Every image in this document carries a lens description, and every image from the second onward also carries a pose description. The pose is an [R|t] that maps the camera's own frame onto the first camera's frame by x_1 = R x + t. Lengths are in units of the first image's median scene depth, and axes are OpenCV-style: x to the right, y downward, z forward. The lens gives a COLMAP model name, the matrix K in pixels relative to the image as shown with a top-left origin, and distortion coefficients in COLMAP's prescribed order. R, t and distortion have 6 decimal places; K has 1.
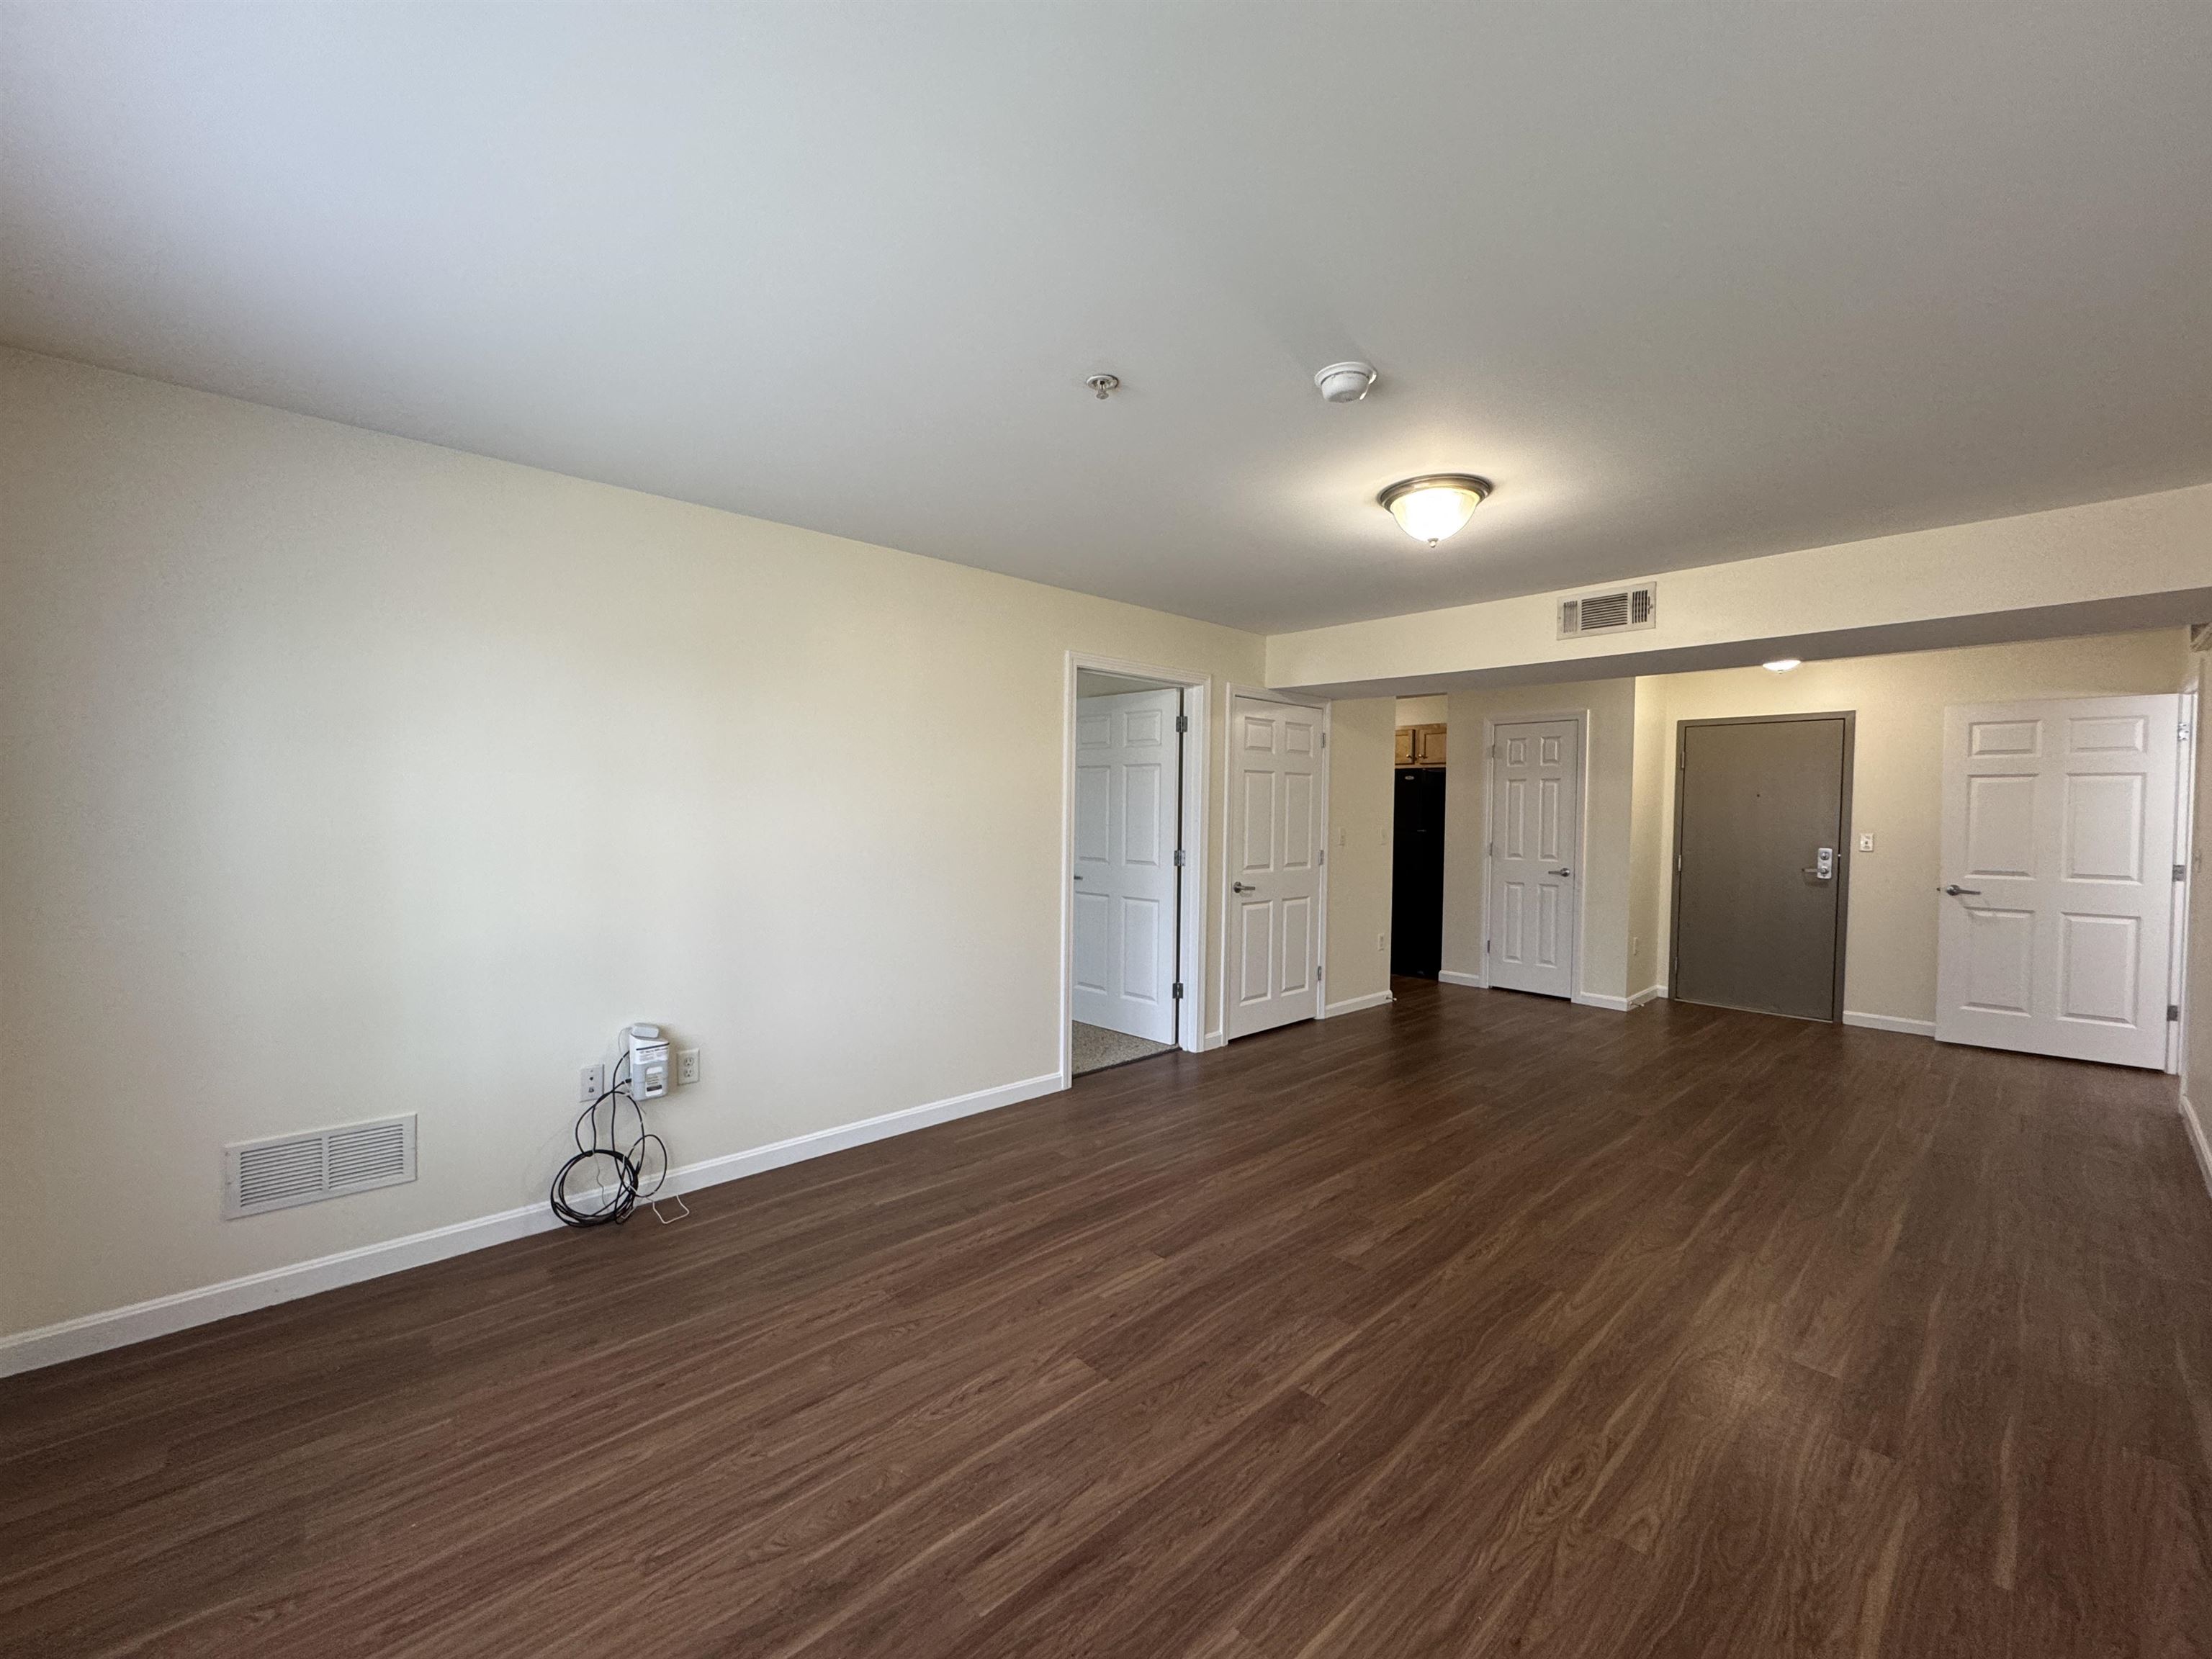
lens RADIAL K [[885.8, 0, 1094.3], [0, 885.8, 826.7], [0, 0, 1]] dist [-0.001989, -0.000275]
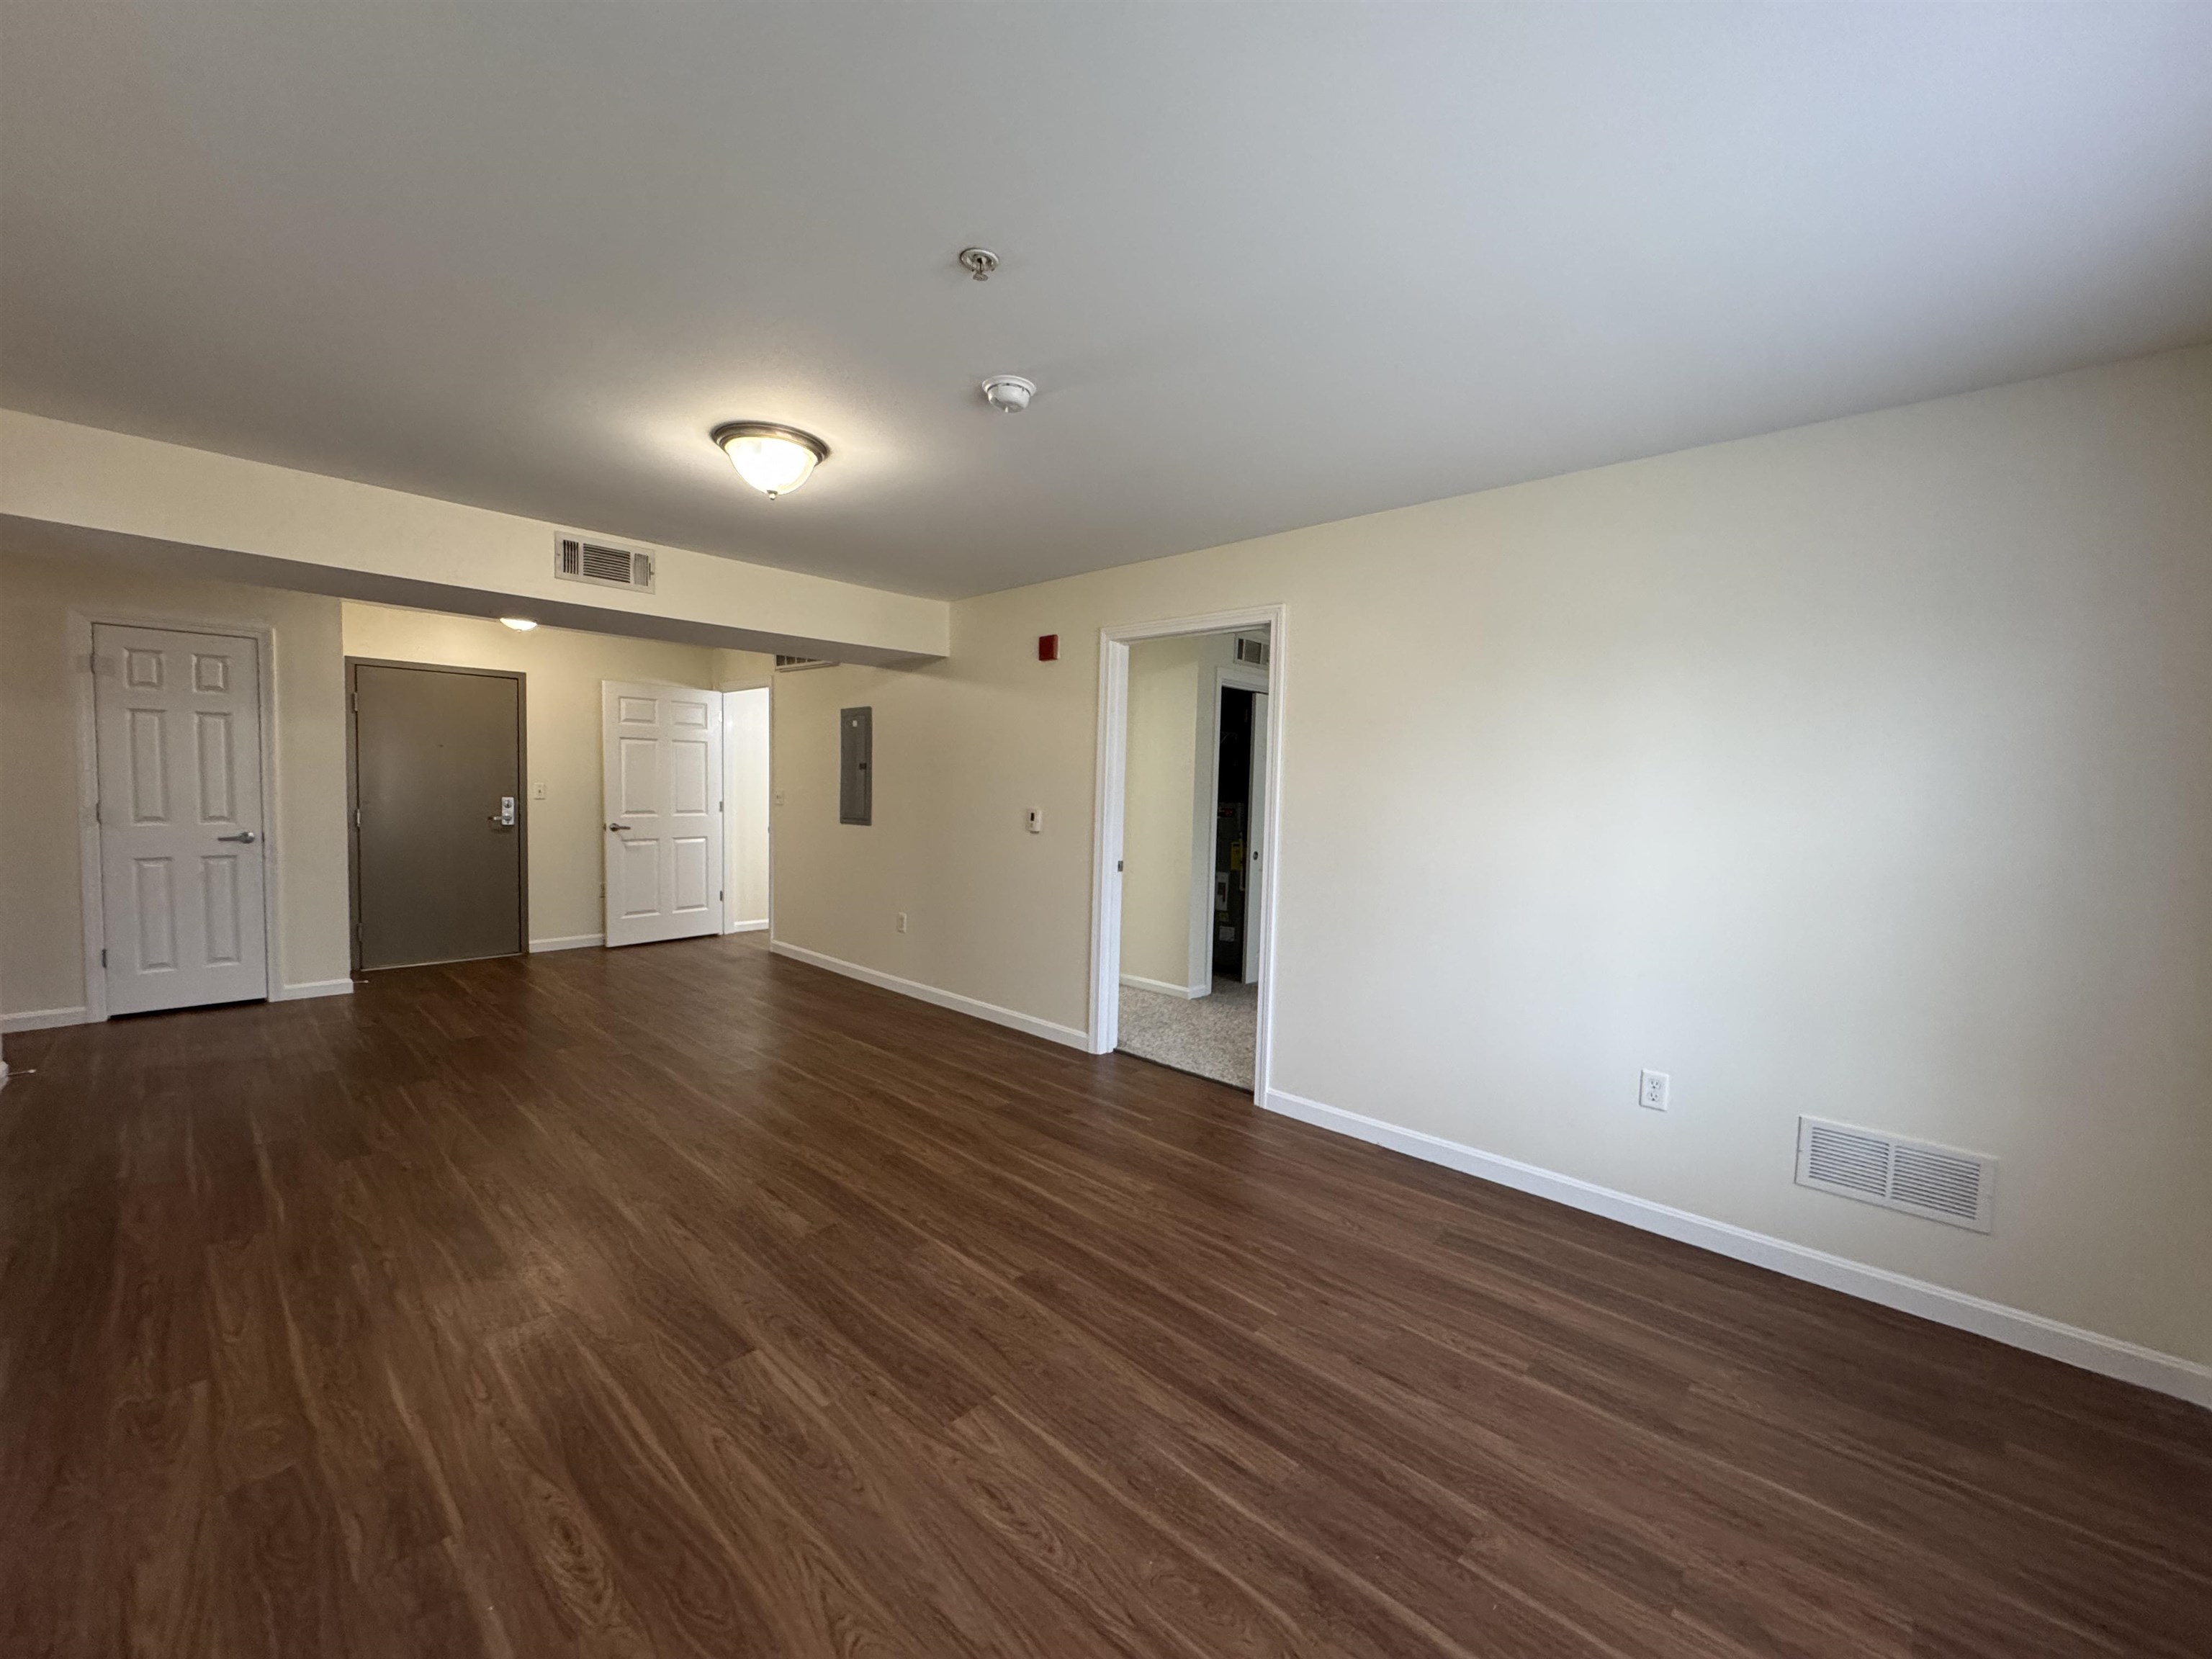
lens RADIAL K [[885.8, 0, 1113.1], [0, 885.8, 834.6], [0, 0, 1]] dist [-0.001989, -0.000275]
pose [[-0.087414, -0.069512, 0.993744, -0.695456], [-0.003712, 0.997578, 0.069454, -0.016964], [-0.996165, 0.002383, -0.087460, 0.765970]]
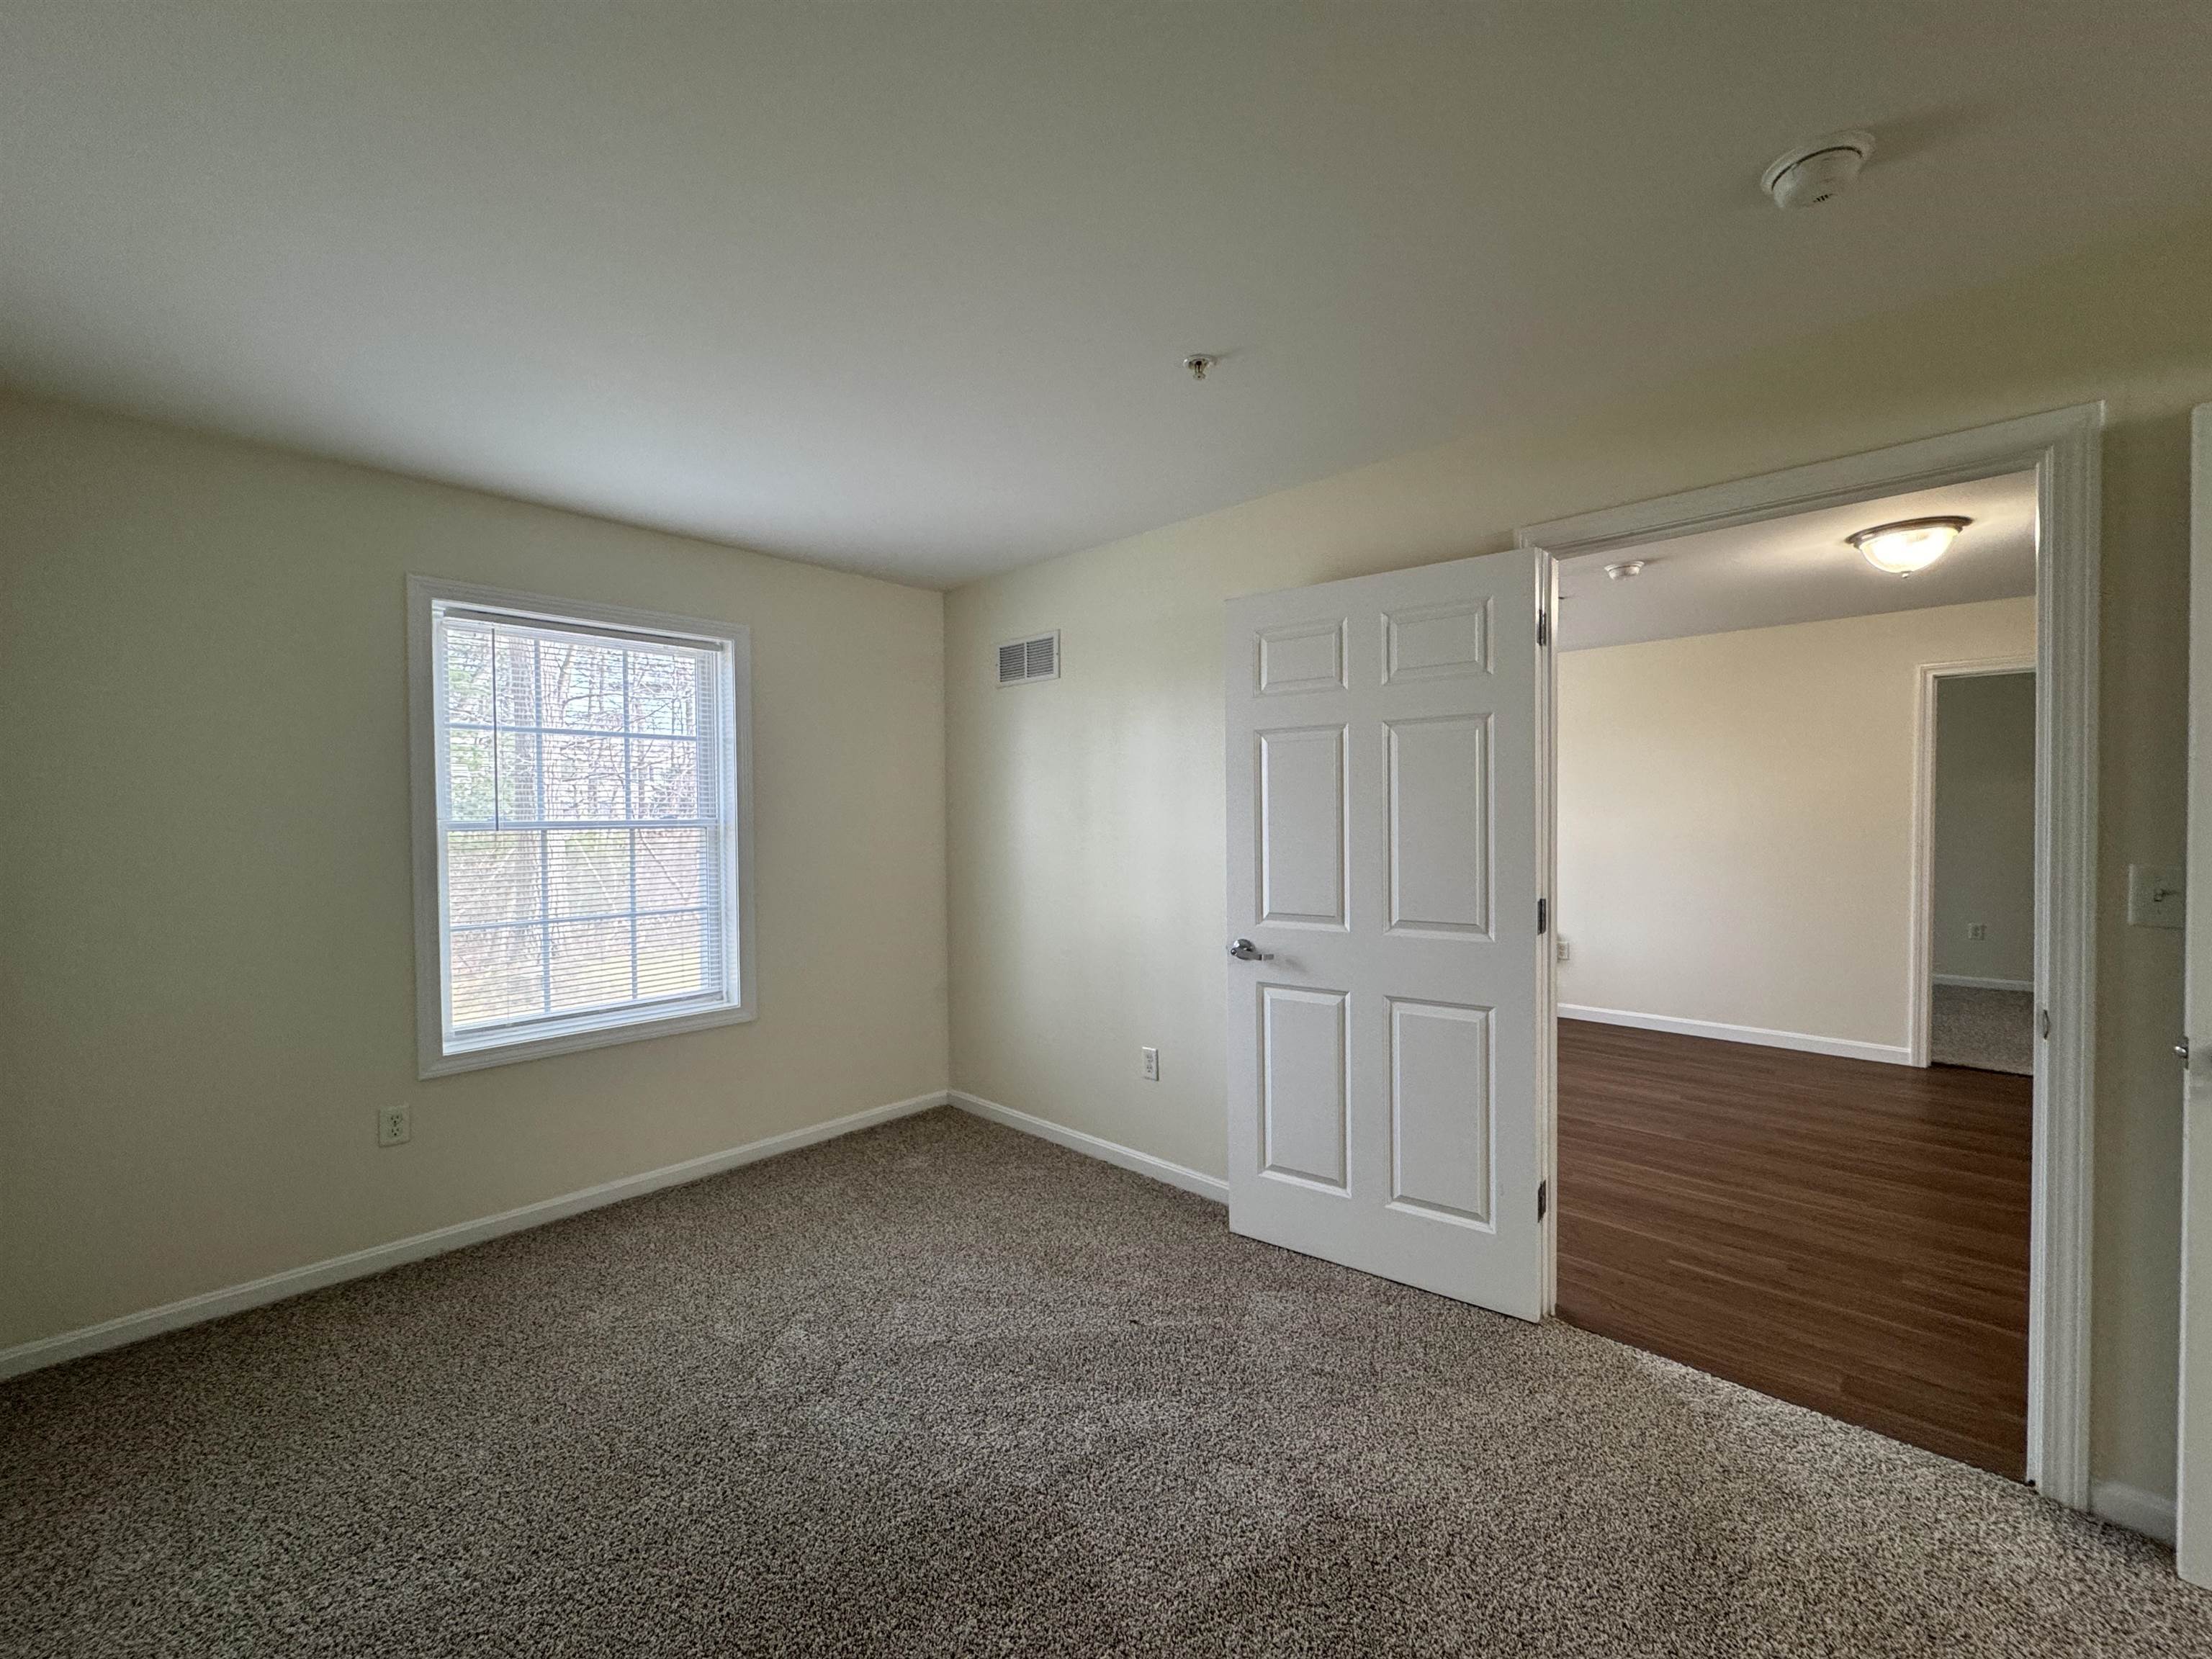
lens RADIAL K [[885.8, 0, 1098.9], [0, 885.8, 826.6], [0, 0, 1]] dist [-0.001989, -0.000275]
pose [[0.081561, 0.014686, -0.996560, 1.587530], [-0.010985, 0.999844, 0.013835, -0.007399], [0.996608, 0.009819, 0.081709, -0.167630]]
